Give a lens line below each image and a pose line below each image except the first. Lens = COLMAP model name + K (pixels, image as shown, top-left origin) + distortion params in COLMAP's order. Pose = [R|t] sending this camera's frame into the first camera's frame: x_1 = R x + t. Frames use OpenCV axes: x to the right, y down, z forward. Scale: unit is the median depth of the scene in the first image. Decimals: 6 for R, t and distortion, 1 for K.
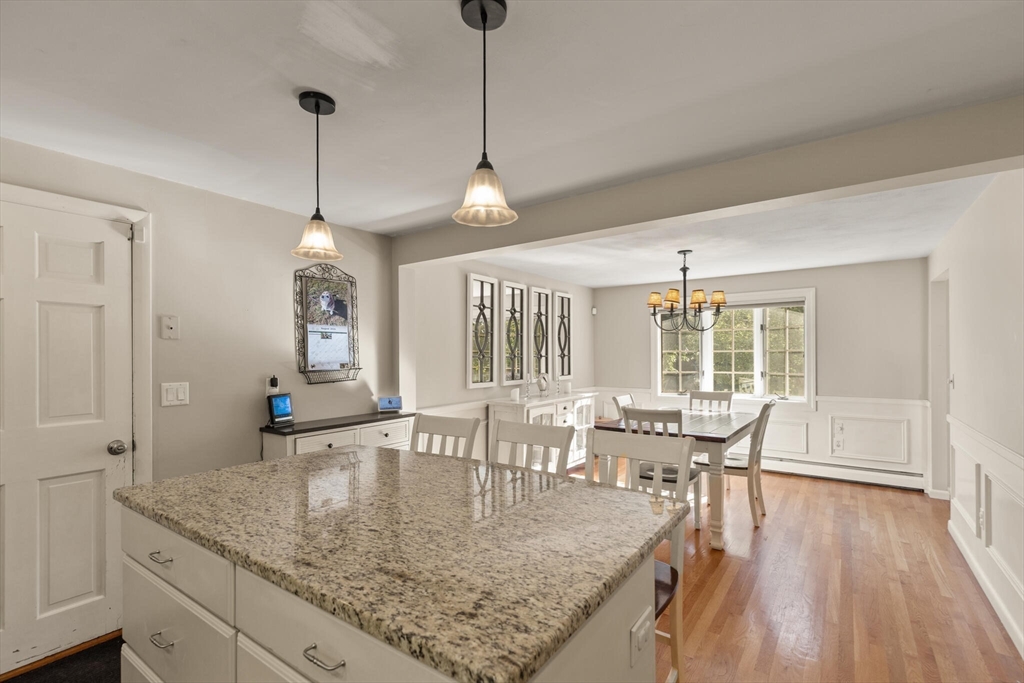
lens RADIAL K [[467.5, 0, 517.5], [0, 467.5, 351.8], [0, 0, 1]] dist [0.008692, -0.002128]
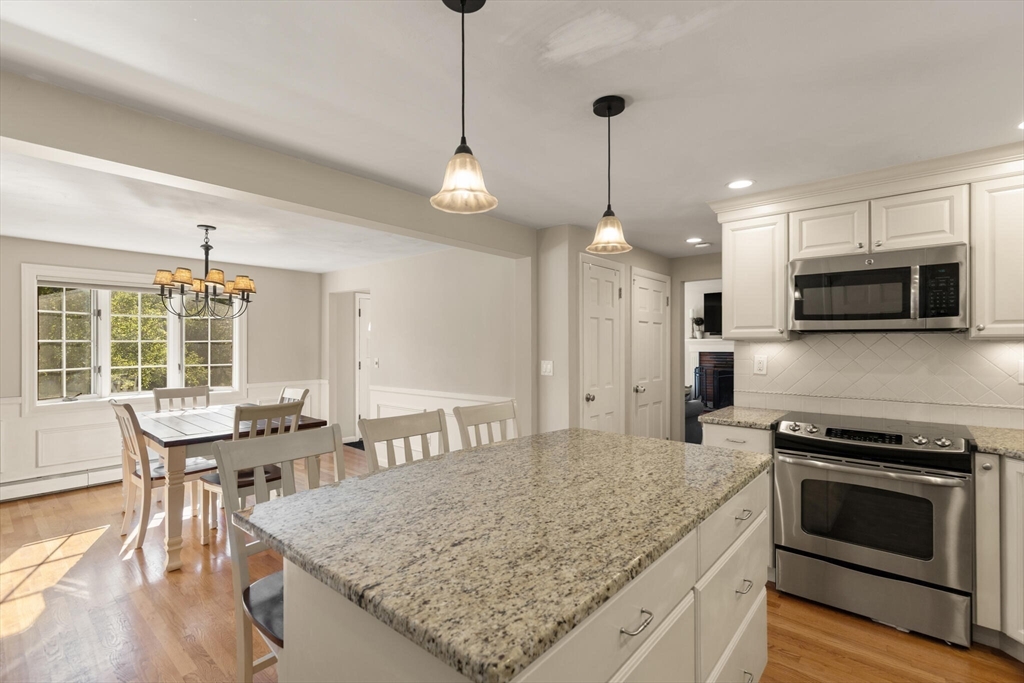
lens RADIAL K [[467.5, 0, 513.6], [0, 467.5, 343.9], [0, 0, 1]] dist [0.008692, -0.002128]
pose [[0.094907, 0.007747, 0.995456, -0.516698], [-0.006919, 0.999951, -0.007122, 0.006760], [-0.995462, -0.006211, 0.094956, 0.388768]]
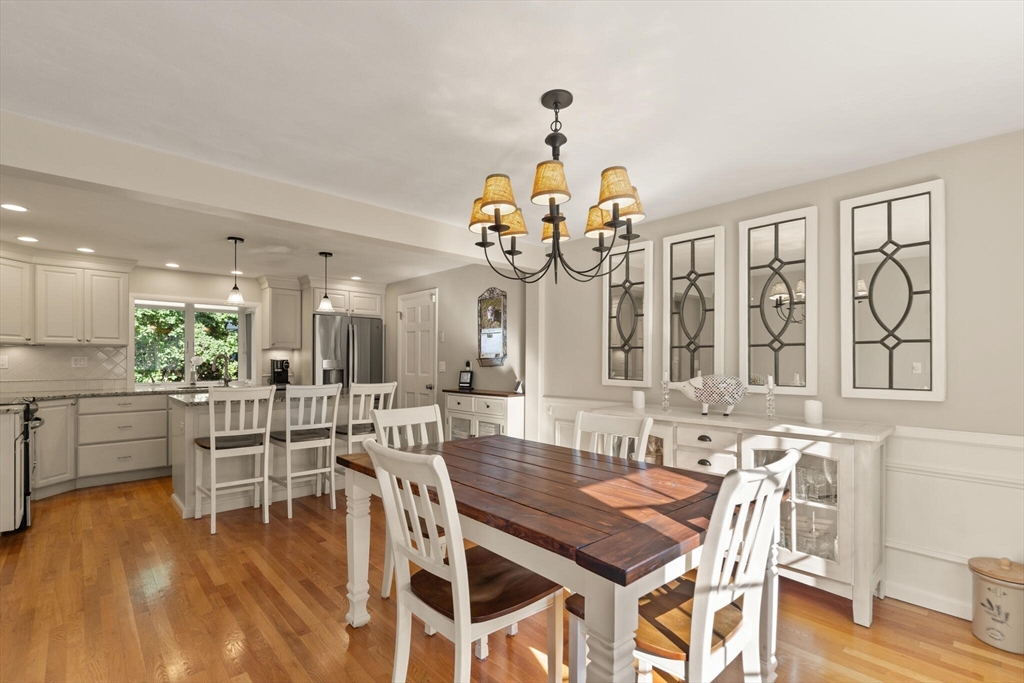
lens RADIAL K [[467.5, 0, 514.5], [0, 467.5, 359.4], [0, 0, 1]] dist [0.008692, -0.002128]
pose [[-0.200547, 0.006089, -0.979665, 0.912205], [0.006241, 0.999968, 0.004938, 0.031220], [0.979664, -0.005124, -0.200578, 1.185344]]
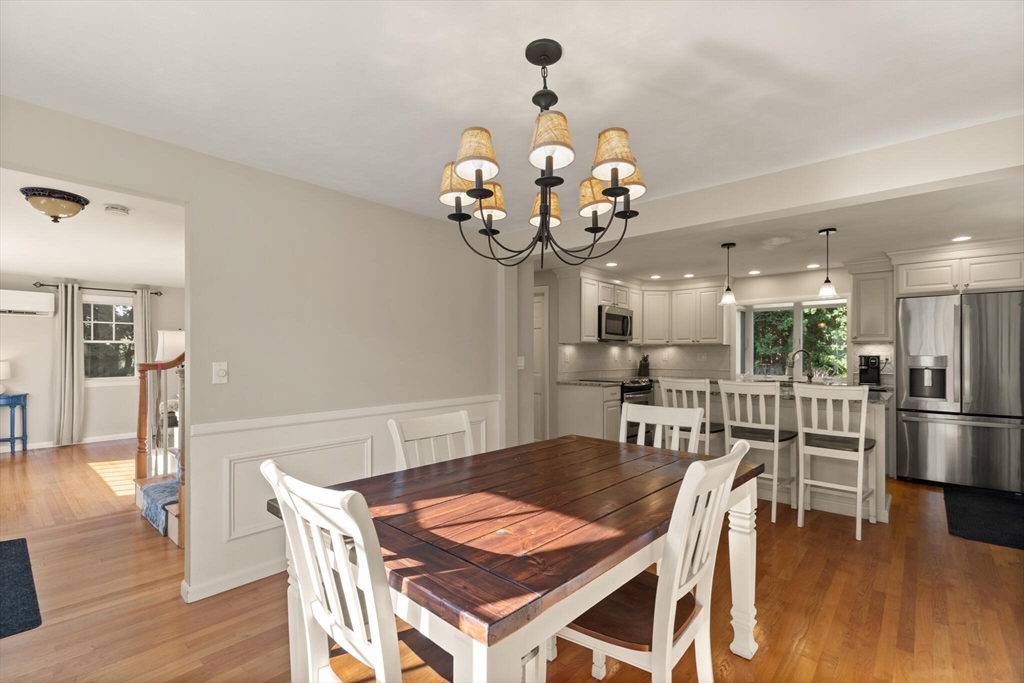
lens RADIAL K [[467.5, 0, 507.4], [0, 467.5, 349.2], [0, 0, 1]] dist [0.008692, -0.002128]
pose [[-0.991906, 0.006995, 0.126784, 0.374482], [0.004582, 0.999803, -0.019318, 0.038727], [-0.126894, -0.018580, -0.991742, 1.578345]]
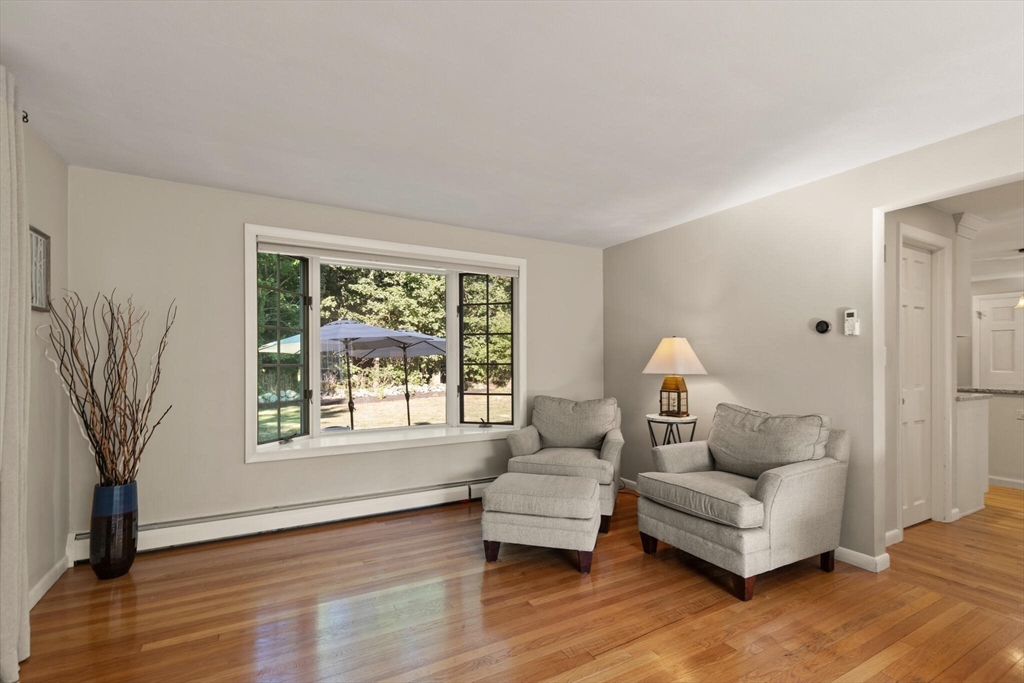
lens RADIAL K [[467.5, 0, 509.7], [0, 467.5, 358.7], [0, 0, 1]] dist [0.008692, -0.002128]
pose [[-0.432133, -0.001794, -0.901808, 1.675534], [0.004330, 0.999982, -0.004064, 0.038260], [0.901800, -0.005661, -0.432117, -0.354304]]
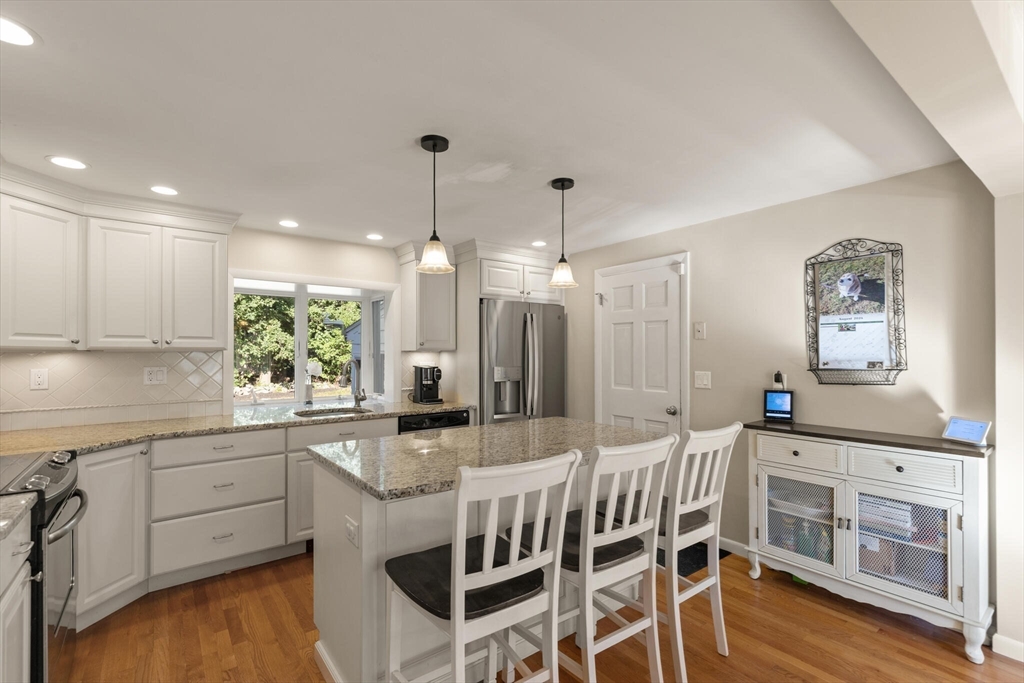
lens RADIAL K [[467.5, 0, 515.4], [0, 467.5, 350.0], [0, 0, 1]] dist [0.008692, -0.002128]
pose [[-0.297739, 0.000892, -0.954647, 0.474545], [0.011079, 0.999935, -0.002521, 0.000940], [0.954583, -0.011327, -0.297730, 0.590445]]
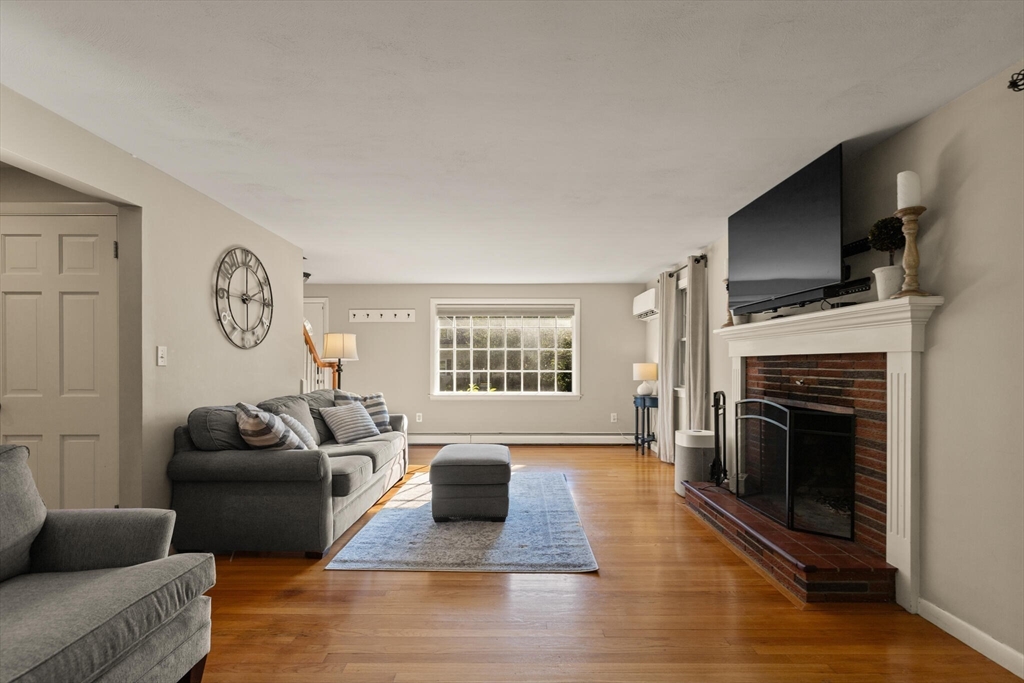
lens RADIAL K [[467.5, 0, 512.5], [0, 467.5, 361.8], [0, 0, 1]] dist [0.008692, -0.002128]
pose [[0.814038, 0.004201, 0.580796, 0.966643], [-0.007303, 0.999969, 0.003003, 0.036232], [-0.580765, -0.006686, 0.814044, -0.886690]]
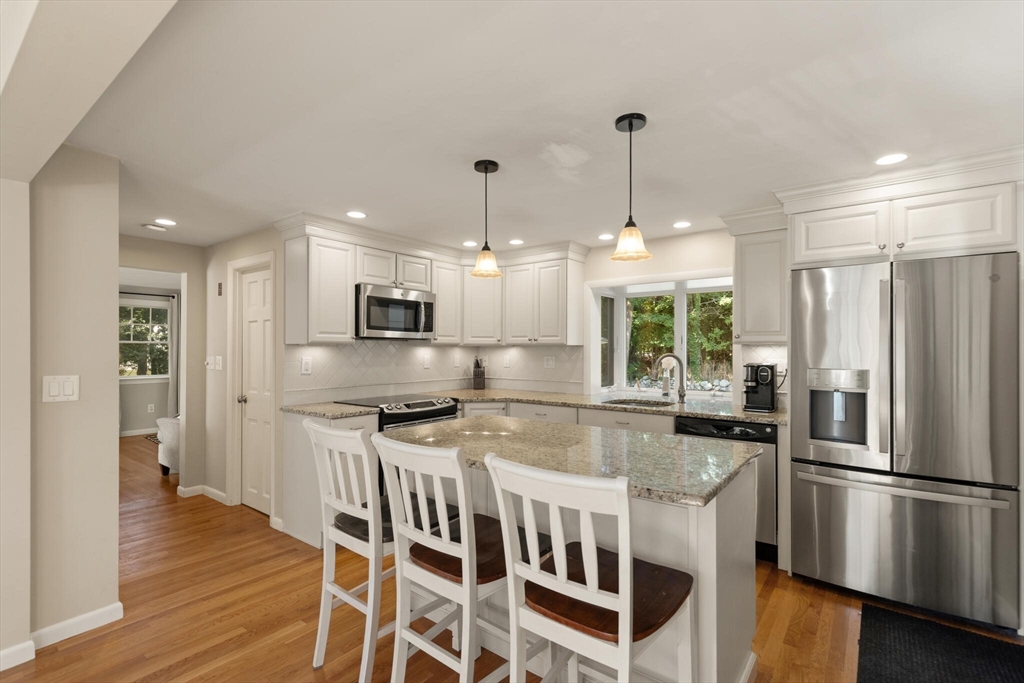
lens RADIAL K [[467.5, 0, 507.6], [0, 467.5, 345.4], [0, 0, 1]] dist [0.008692, -0.002128]
pose [[-0.998500, 0.005658, 0.054457, -0.087224], [0.004974, 0.999907, -0.012686, 0.007975], [-0.054524, -0.012396, -0.998436, 0.972335]]
